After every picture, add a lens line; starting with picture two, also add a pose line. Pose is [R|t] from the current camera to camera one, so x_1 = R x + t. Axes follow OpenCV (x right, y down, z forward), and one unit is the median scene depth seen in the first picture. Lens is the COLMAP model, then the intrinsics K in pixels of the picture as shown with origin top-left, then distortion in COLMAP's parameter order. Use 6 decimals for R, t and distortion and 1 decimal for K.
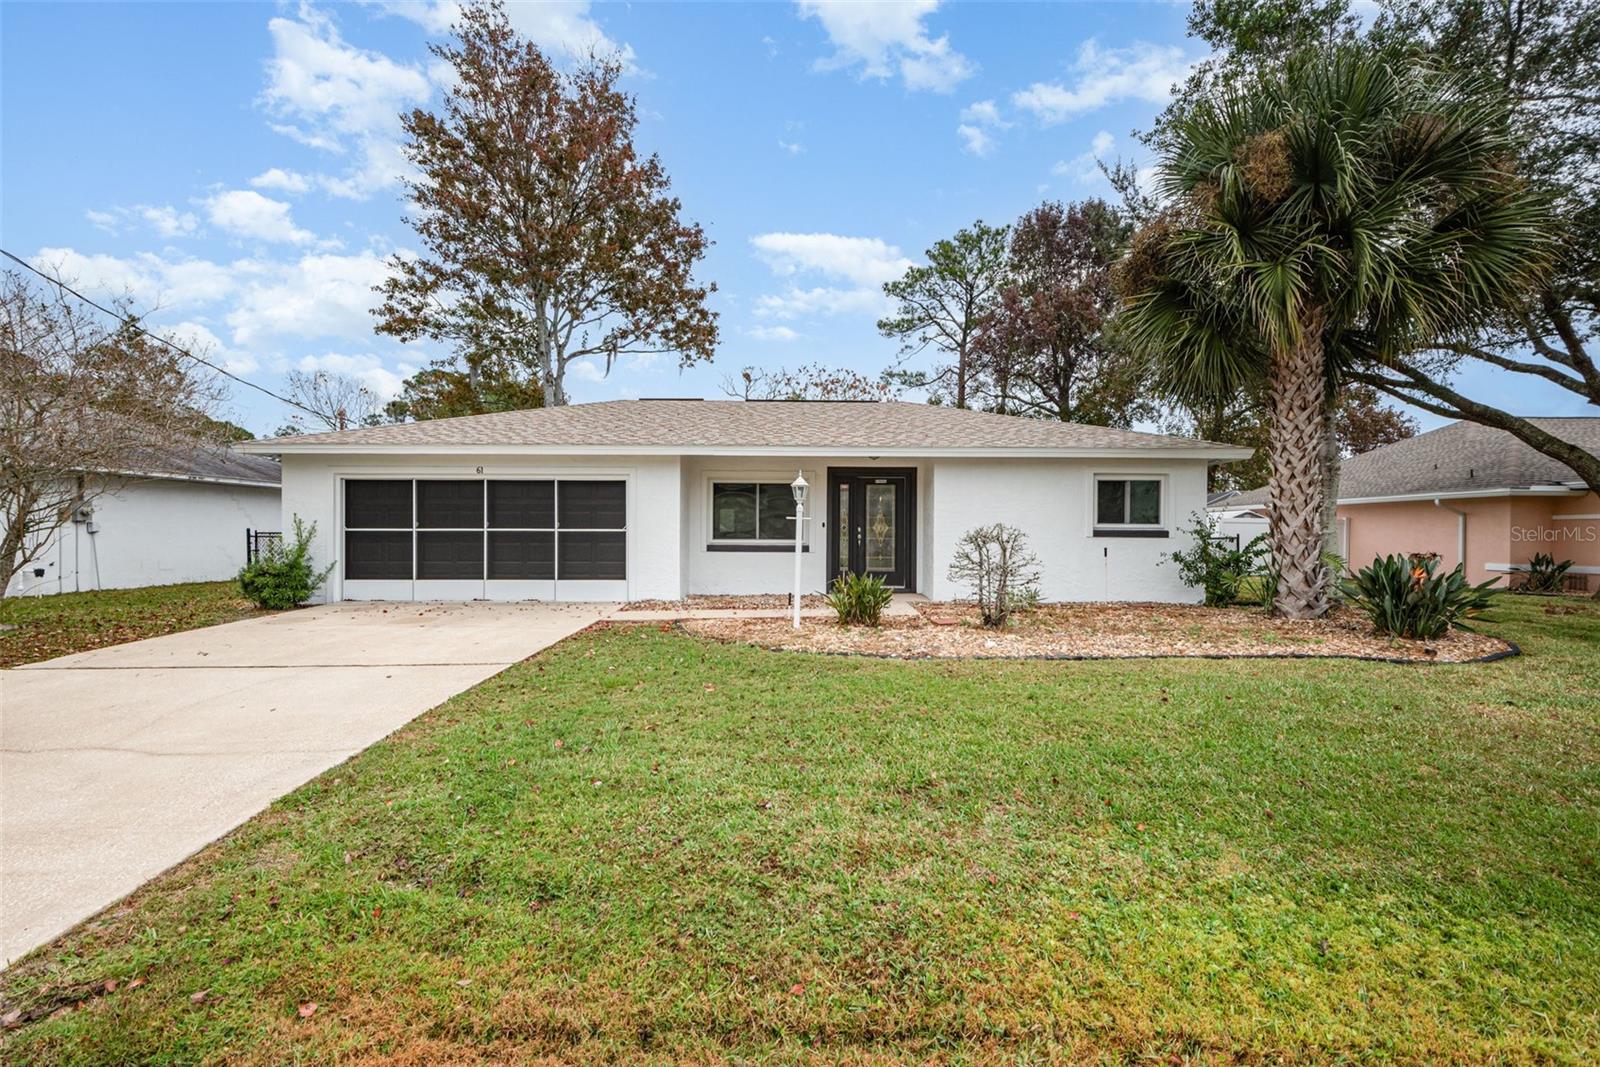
lens RADIAL K [[716.4, 0, 801.9], [0, 716.4, 531.5], [0, 0, 1]] dist [0.010227, -0.005333]
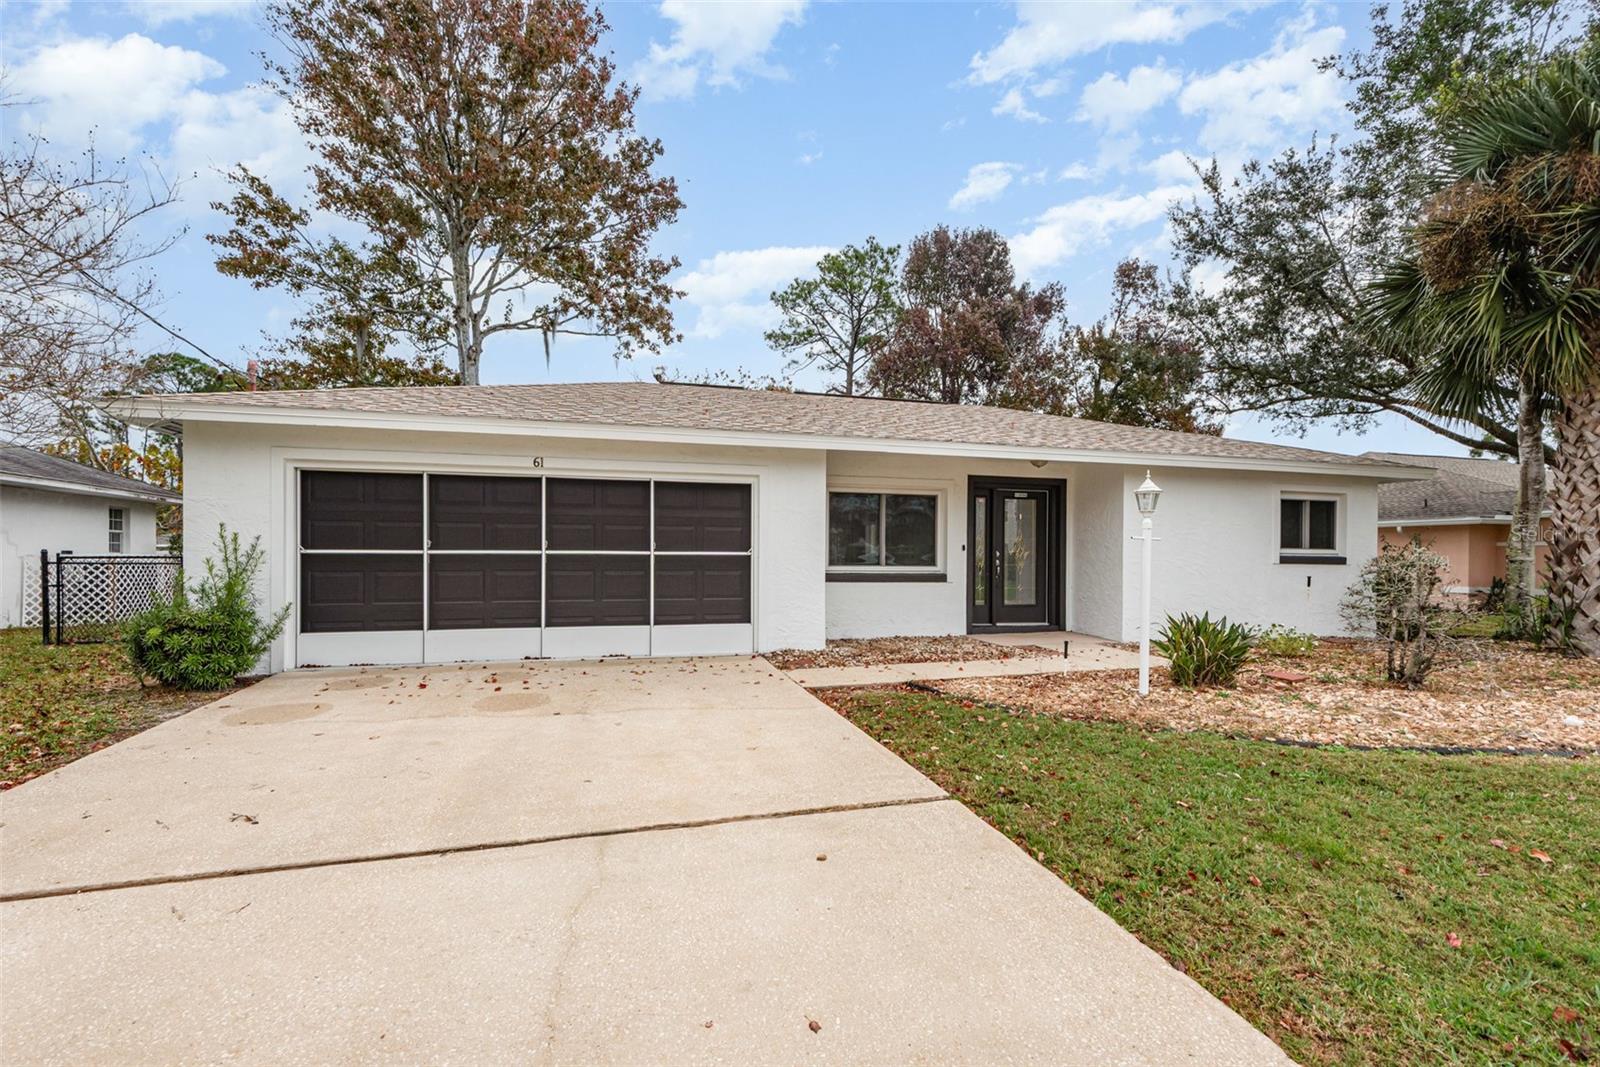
lens RADIAL K [[716.4, 0, 791.8], [0, 716.4, 559.3], [0, 0, 1]] dist [0.010227, -0.005333]
pose [[0.967248, 0.001448, 0.253830, -0.351905], [-0.003245, 0.999973, 0.006661, -0.001272], [-0.253814, -0.007267, 0.967226, 0.273534]]
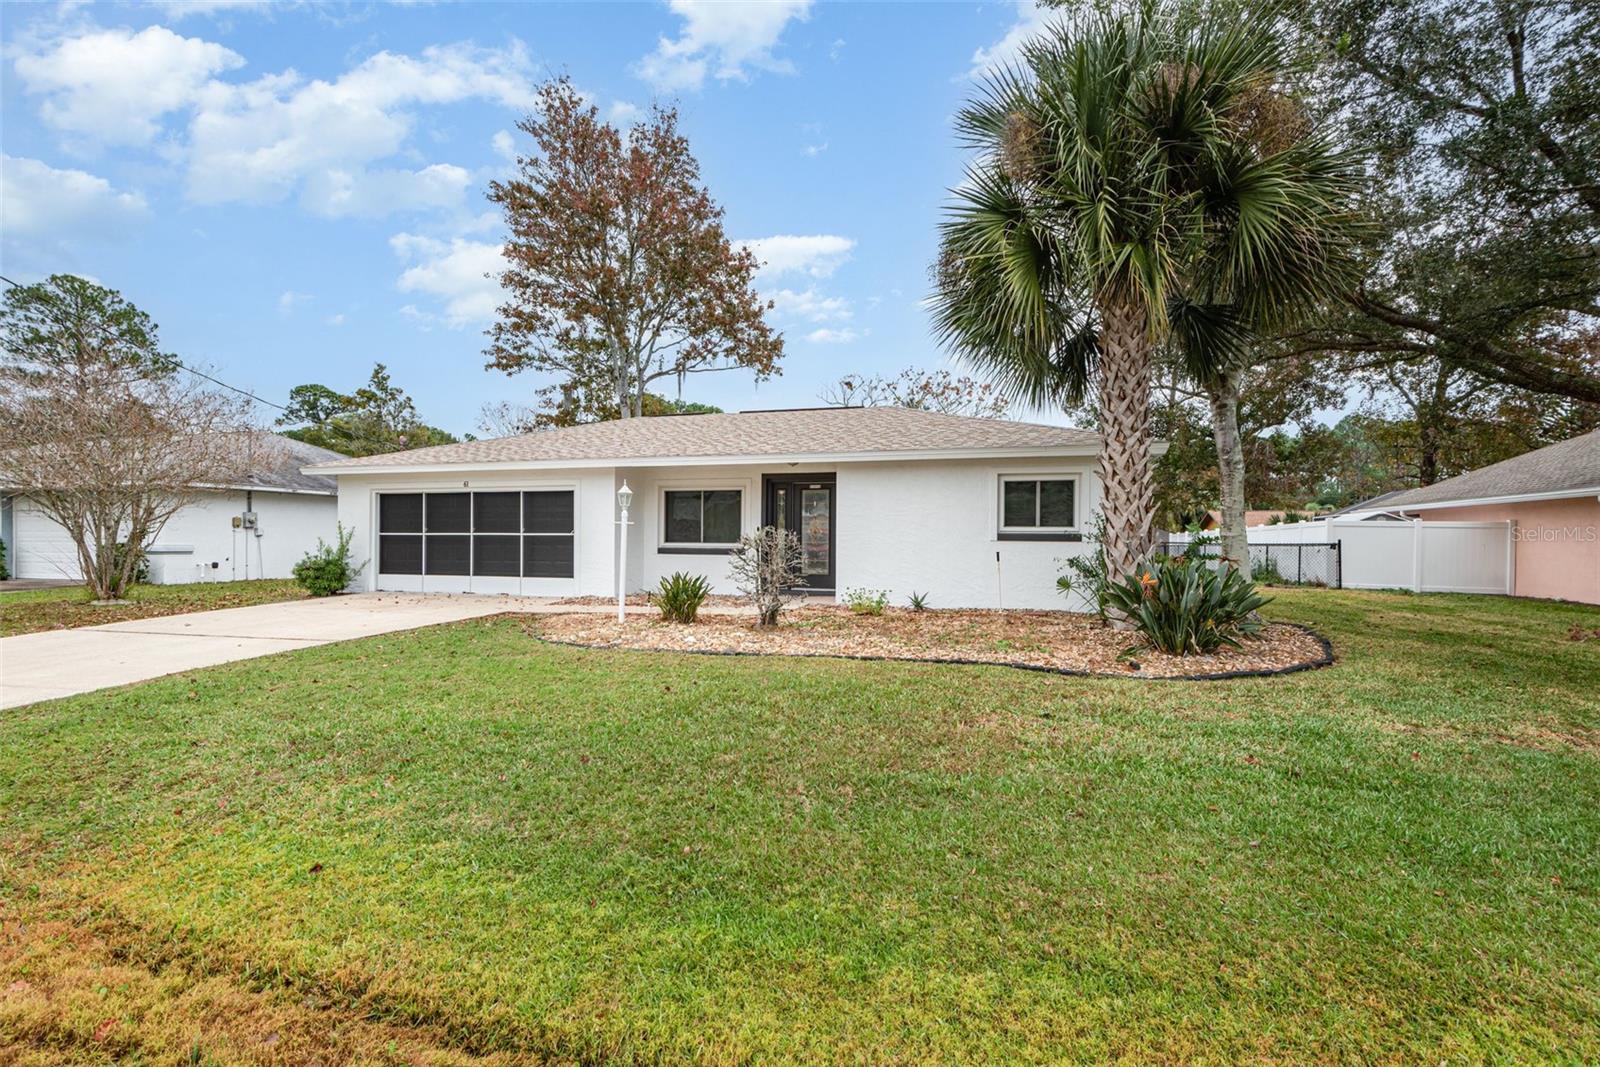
lens RADIAL K [[716.4, 0, 808.5], [0, 716.4, 532.7], [0, 0, 1]] dist [0.010227, -0.005333]
pose [[0.959831, -0.001701, -0.280574, 0.390014], [-0.000426, 0.999972, -0.007521, 0.003928], [0.280579, 0.007338, 0.959803, 0.012659]]
